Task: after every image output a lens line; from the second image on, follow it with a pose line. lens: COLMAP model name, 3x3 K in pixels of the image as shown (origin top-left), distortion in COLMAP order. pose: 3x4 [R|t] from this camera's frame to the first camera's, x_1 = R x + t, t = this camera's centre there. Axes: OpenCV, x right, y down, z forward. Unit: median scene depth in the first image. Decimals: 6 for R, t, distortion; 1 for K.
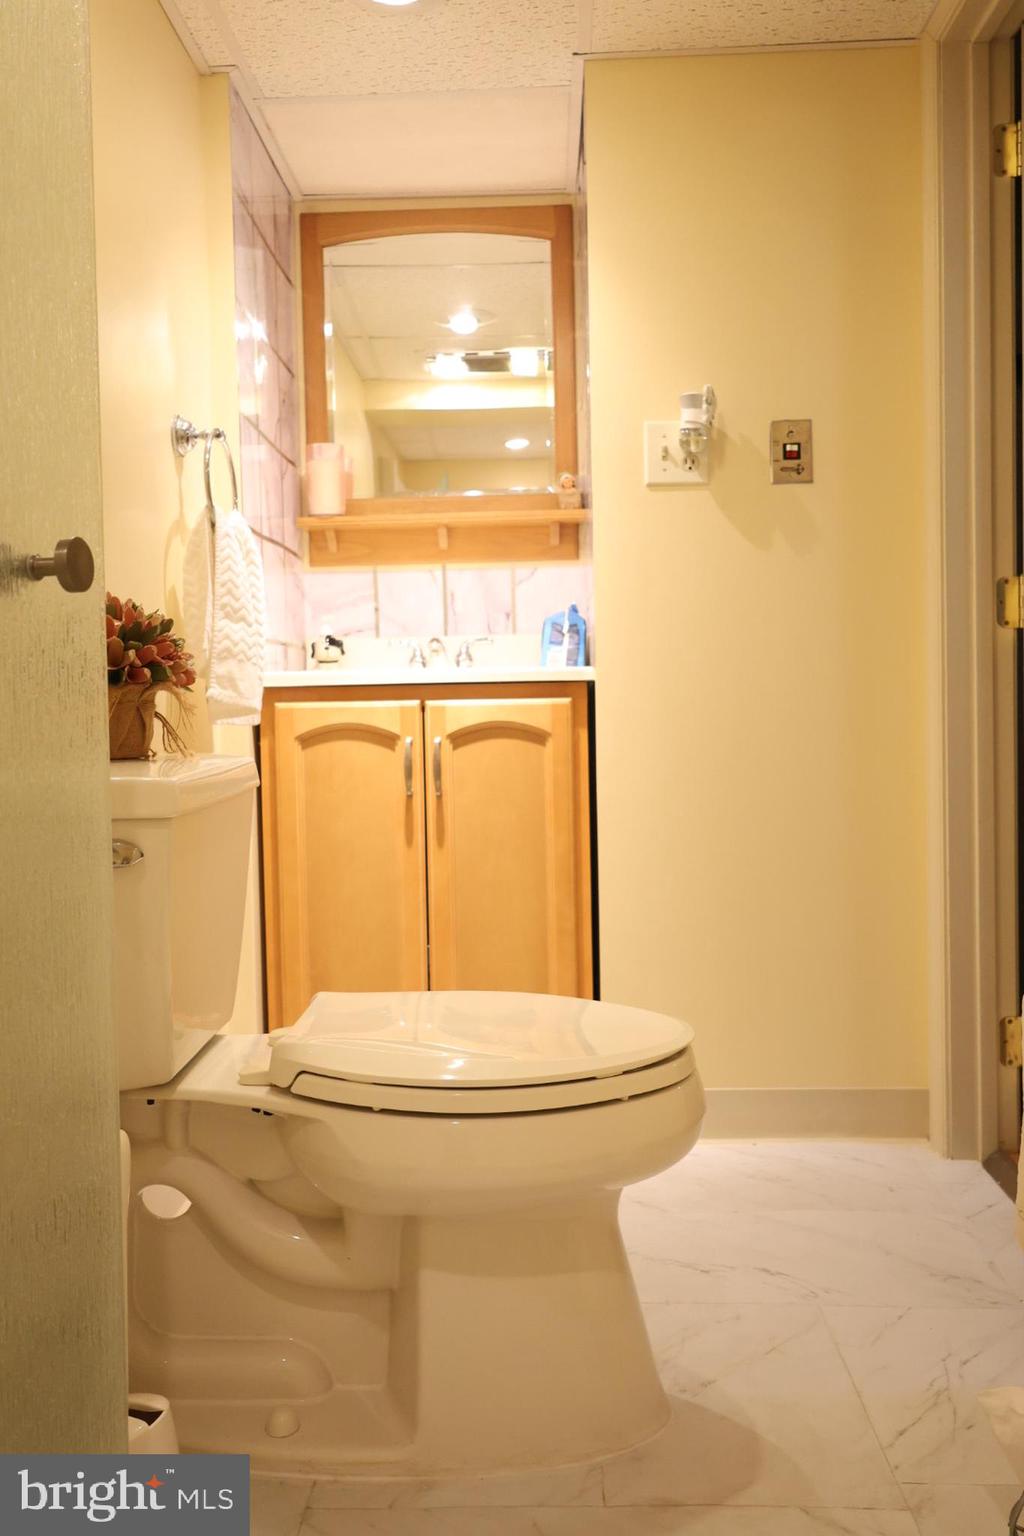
lens RADIAL K [[1290.5, 0, 510.3], [0, 1290.5, 763.7], [0, 0, 1]] dist [0.007850, 0.018121]
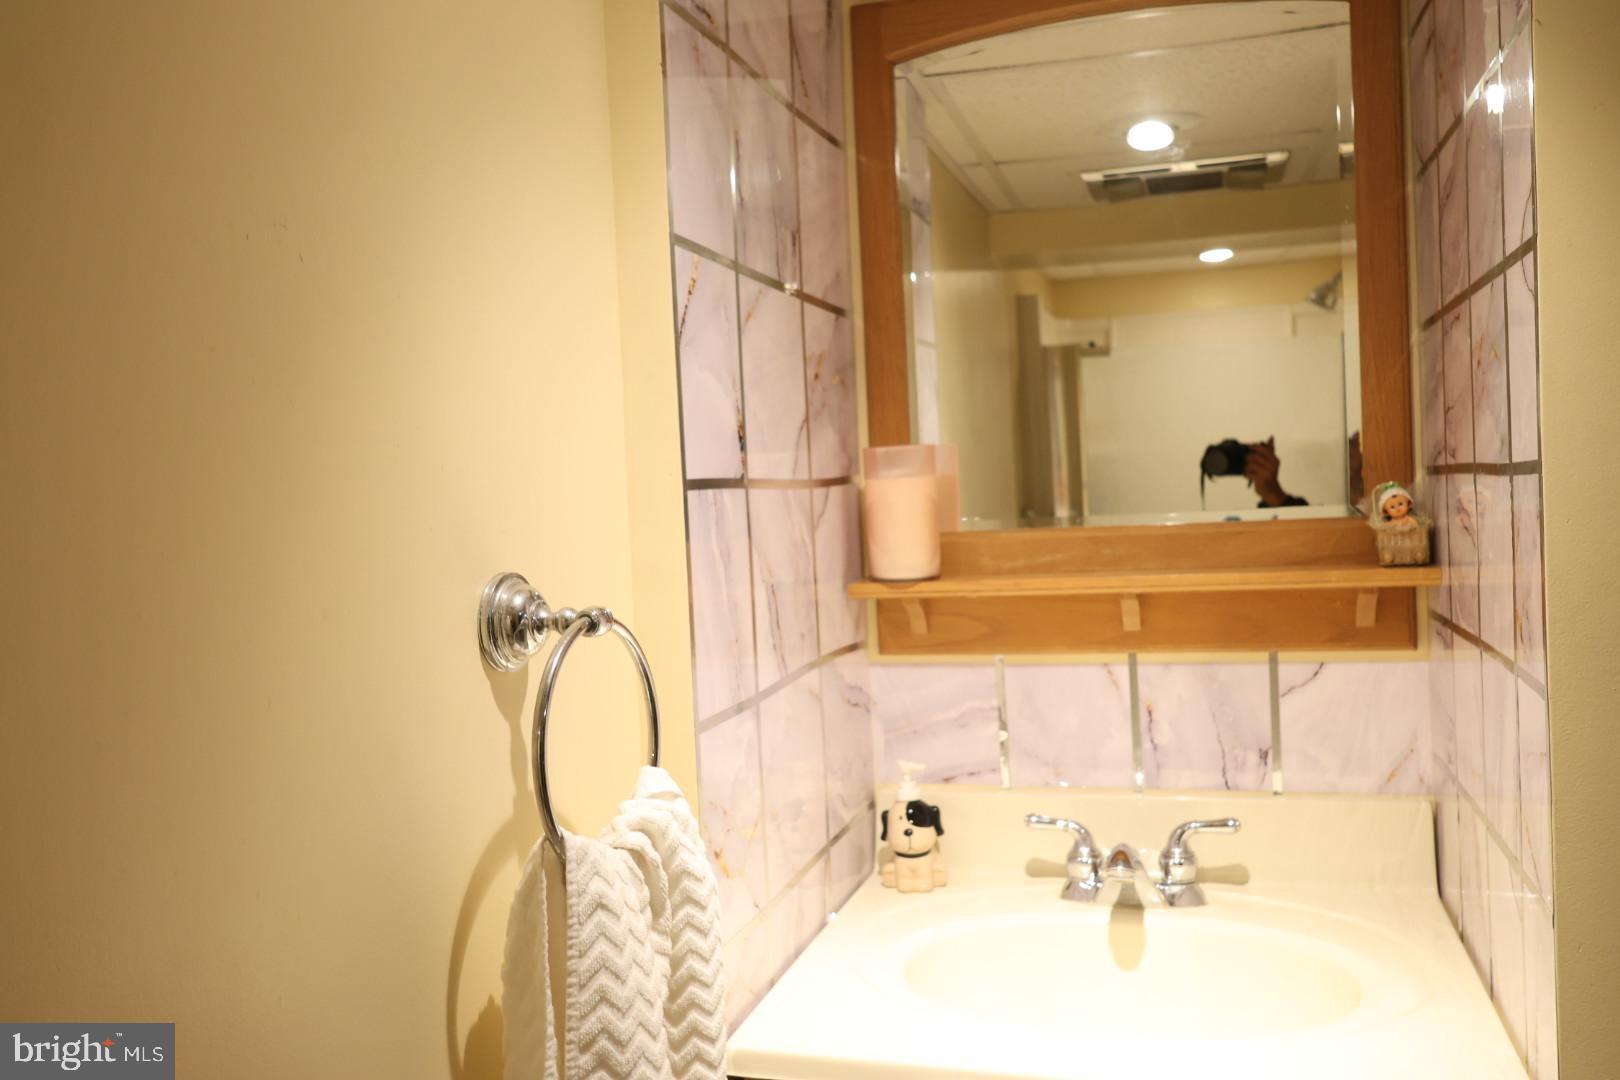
lens RADIAL K [[1361.0, 0, 814.3], [0, 1361.0, 542.0], [0, 0, 1]] dist [0.007850, 0.018121]
pose [[0.966133, -0.011465, -0.257791, -0.034196], [0.015981, 0.999753, 0.015428, -0.214300], [0.257551, -0.019025, 0.966077, 0.450037]]
